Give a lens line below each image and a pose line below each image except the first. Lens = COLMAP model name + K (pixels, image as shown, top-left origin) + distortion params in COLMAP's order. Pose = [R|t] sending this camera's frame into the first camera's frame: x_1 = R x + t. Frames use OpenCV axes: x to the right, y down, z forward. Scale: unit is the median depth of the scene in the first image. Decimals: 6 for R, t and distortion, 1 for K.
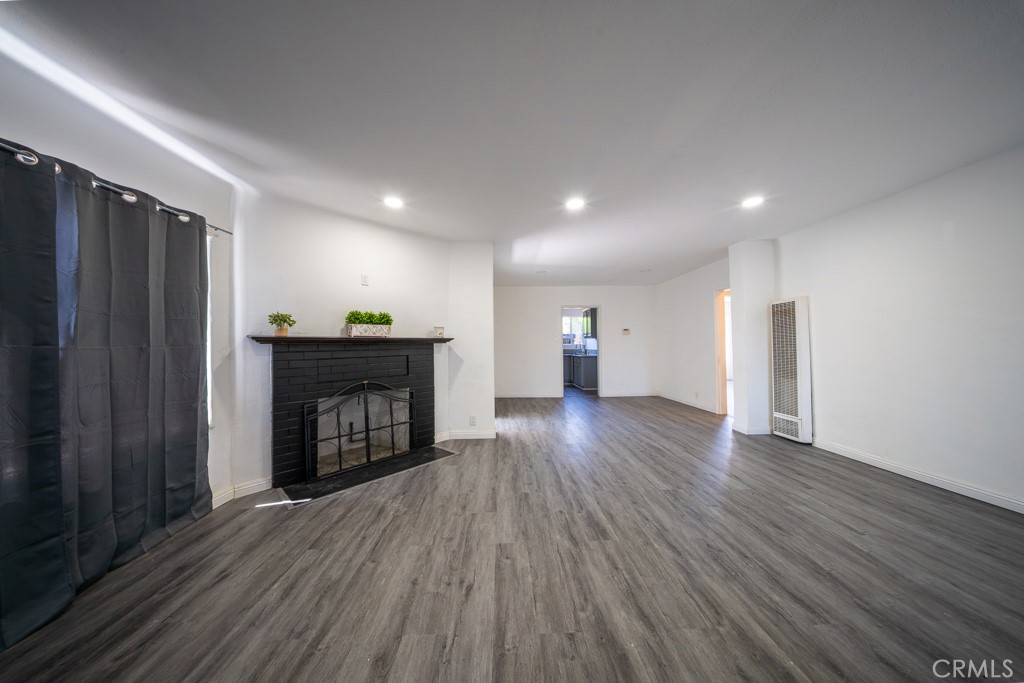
lens RADIAL K [[317.3, 0, 508.8], [0, 317.3, 340.0], [0, 0, 1]] dist [0.000136, -0.000060]
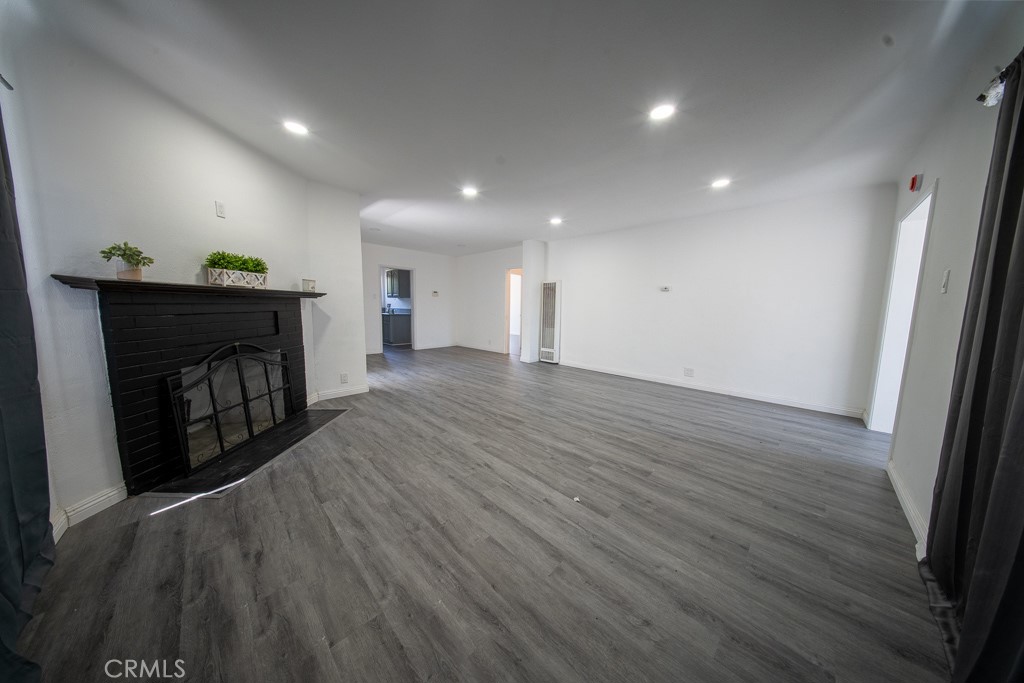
lens RADIAL K [[299.5, 0, 507.5], [0, 299.5, 340.9], [0, 0, 1]] dist [-0.001129, -0.000091]
pose [[0.722288, -0.054552, 0.689438, -0.480414], [-0.038900, 0.992102, 0.119254, 0.008043], [-0.690498, -0.112954, 0.714461, -0.012132]]
